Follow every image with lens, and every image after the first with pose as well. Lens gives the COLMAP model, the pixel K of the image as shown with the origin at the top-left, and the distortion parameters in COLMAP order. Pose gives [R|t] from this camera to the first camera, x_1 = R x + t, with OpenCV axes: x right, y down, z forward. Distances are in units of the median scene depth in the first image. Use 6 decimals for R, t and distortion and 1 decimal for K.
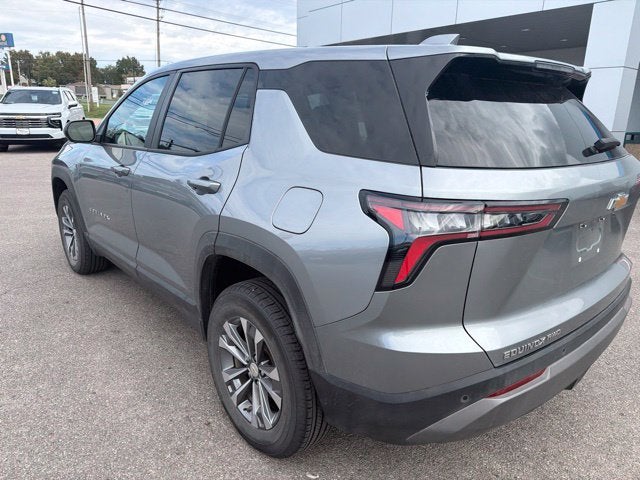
lens RADIAL K [[455.7, 0, 323.7], [0, 455.7, 242.2], [0, 0, 1]] dist [0.023710, -0.027537]
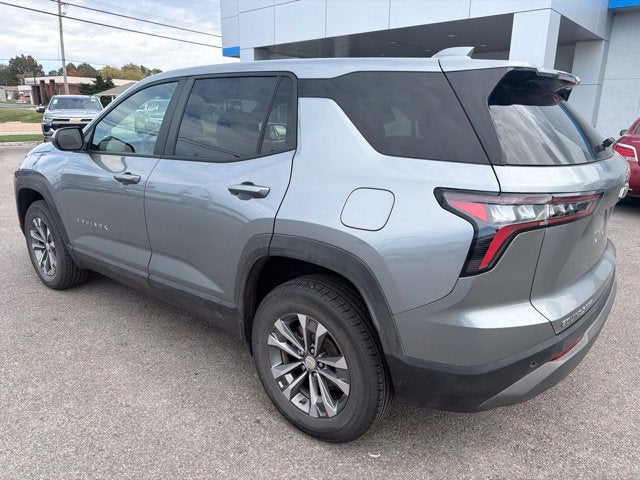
lens RADIAL K [[455.7, 0, 323.7], [0, 455.7, 242.2], [0, 0, 1]] dist [0.023710, -0.027537]
pose [[0.985288, -0.055515, 0.161632, -0.283919], [0.055754, 0.998440, 0.003060, -0.000284], [-0.161550, 0.005996, 0.986846, -0.047122]]
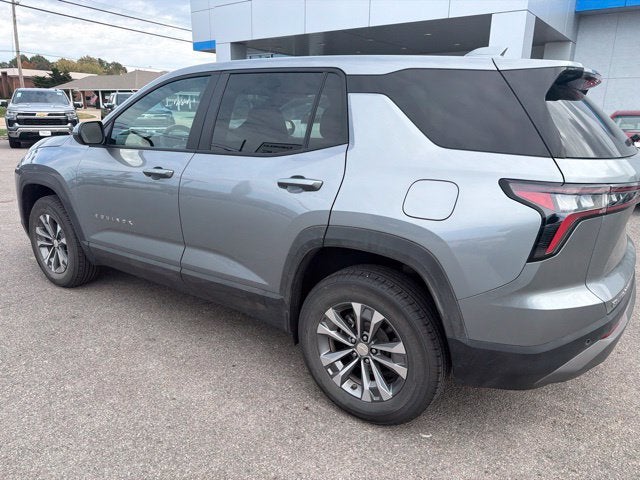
lens RADIAL K [[455.7, 0, 323.7], [0, 455.7, 242.2], [0, 0, 1]] dist [0.023710, -0.027537]
pose [[0.970137, -0.069203, 0.232475, -0.491177], [0.067624, 0.997602, 0.014767, 0.000241], [-0.232940, 0.001395, 0.972490, -0.041914]]
